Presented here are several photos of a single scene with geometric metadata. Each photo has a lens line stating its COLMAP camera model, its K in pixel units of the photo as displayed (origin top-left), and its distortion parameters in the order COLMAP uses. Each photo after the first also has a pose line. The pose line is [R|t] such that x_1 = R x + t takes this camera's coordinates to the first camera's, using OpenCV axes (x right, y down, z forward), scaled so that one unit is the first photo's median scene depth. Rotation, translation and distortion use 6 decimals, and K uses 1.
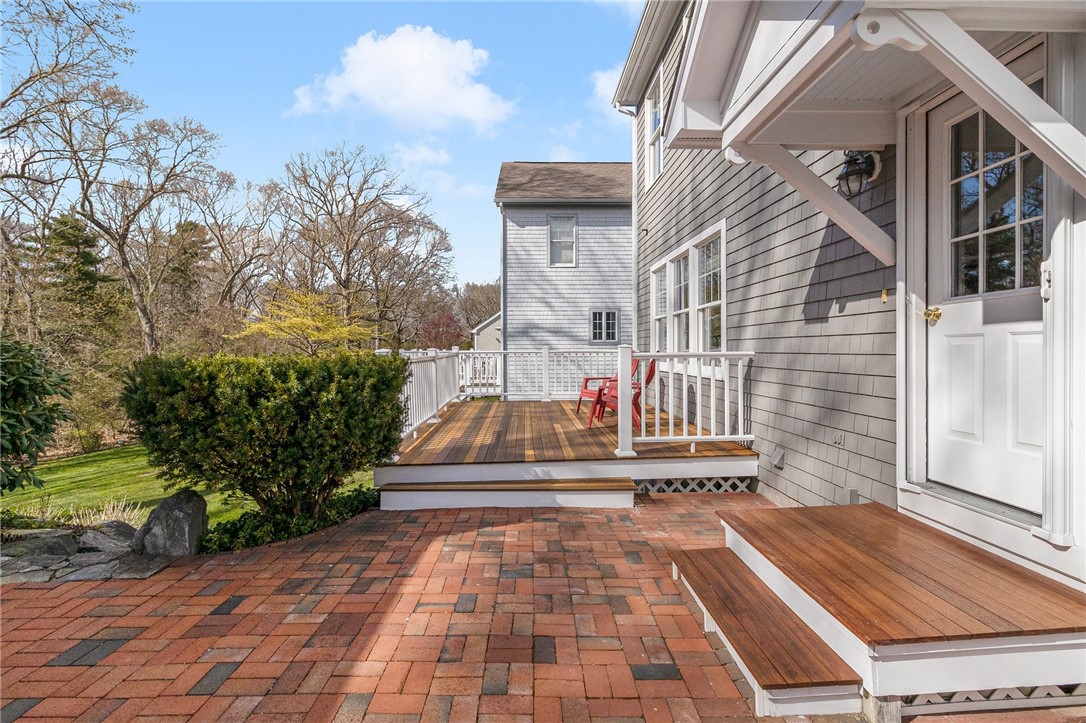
lens RADIAL K [[503.7, 0, 542.7], [0, 503.7, 354.1], [0, 0, 1]] dist [0.001752, 0.000213]
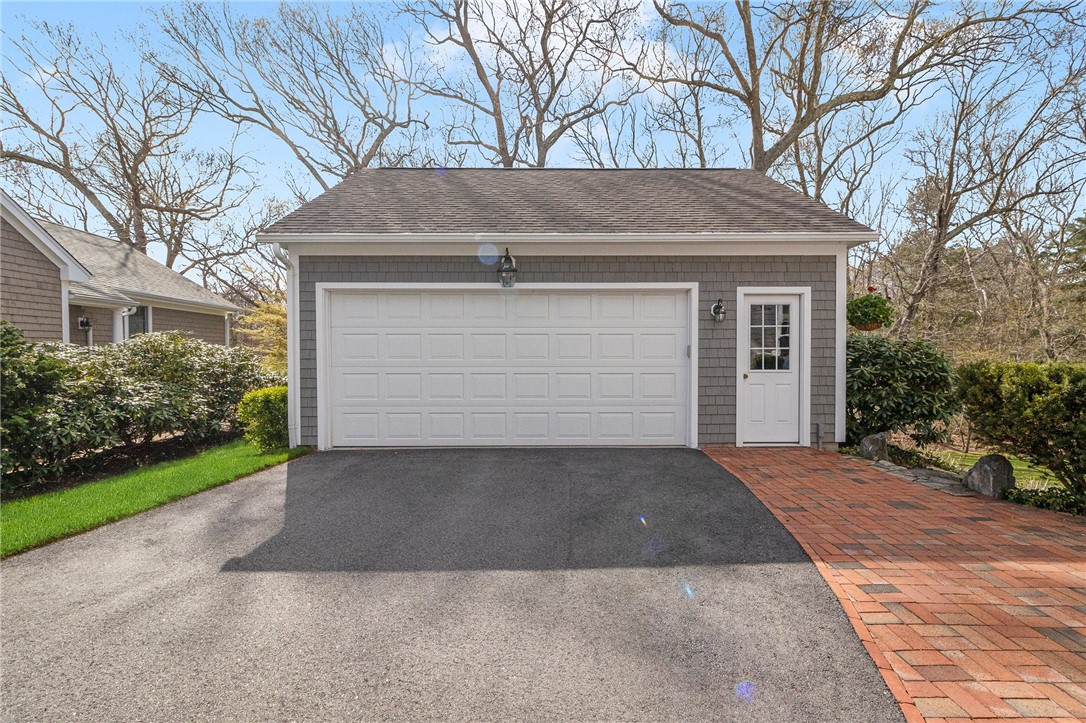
lens RADIAL K [[503.7, 0, 542.7], [0, 503.7, 354.1], [0, 0, 1]] dist [0.001752, 0.000213]
pose [[-0.034994, 0.006267, -0.999368, 0.858018], [-0.005980, 0.999961, 0.006480, -0.020065], [0.999370, 0.006203, -0.034955, -0.276314]]
